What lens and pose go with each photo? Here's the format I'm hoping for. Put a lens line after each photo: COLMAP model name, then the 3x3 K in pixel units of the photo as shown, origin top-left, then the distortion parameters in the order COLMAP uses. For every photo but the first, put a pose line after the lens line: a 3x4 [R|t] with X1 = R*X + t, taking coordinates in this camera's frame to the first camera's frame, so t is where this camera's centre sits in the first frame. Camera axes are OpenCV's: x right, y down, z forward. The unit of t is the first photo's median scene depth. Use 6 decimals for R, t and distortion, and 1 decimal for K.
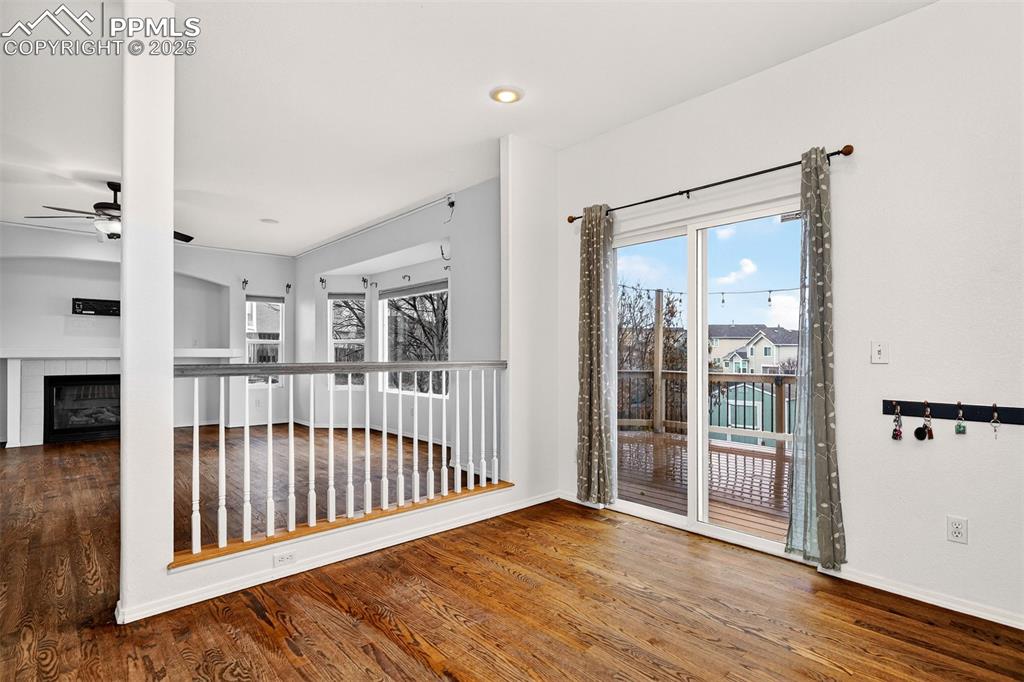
lens RADIAL K [[511.9, 0, 511.1], [0, 511.9, 356.6], [0, 0, 1]] dist [-0.000051, 0.000712]
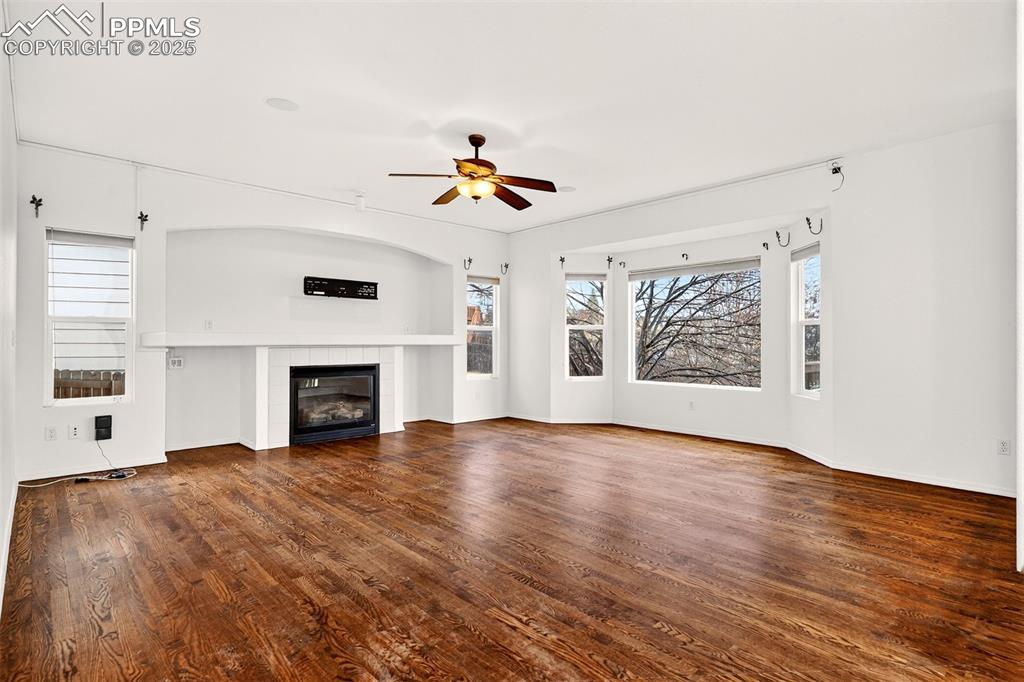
lens RADIAL K [[506.2, 0, 513.2], [0, 506.2, 347.5], [0, 0, 1]] dist [-0.001337, 0.001258]
pose [[0.998059, -0.001520, 0.062253, -0.563122], [0.001329, 0.999994, 0.003115, 0.003980], [-0.062258, -0.003027, 0.998056, 0.126318]]
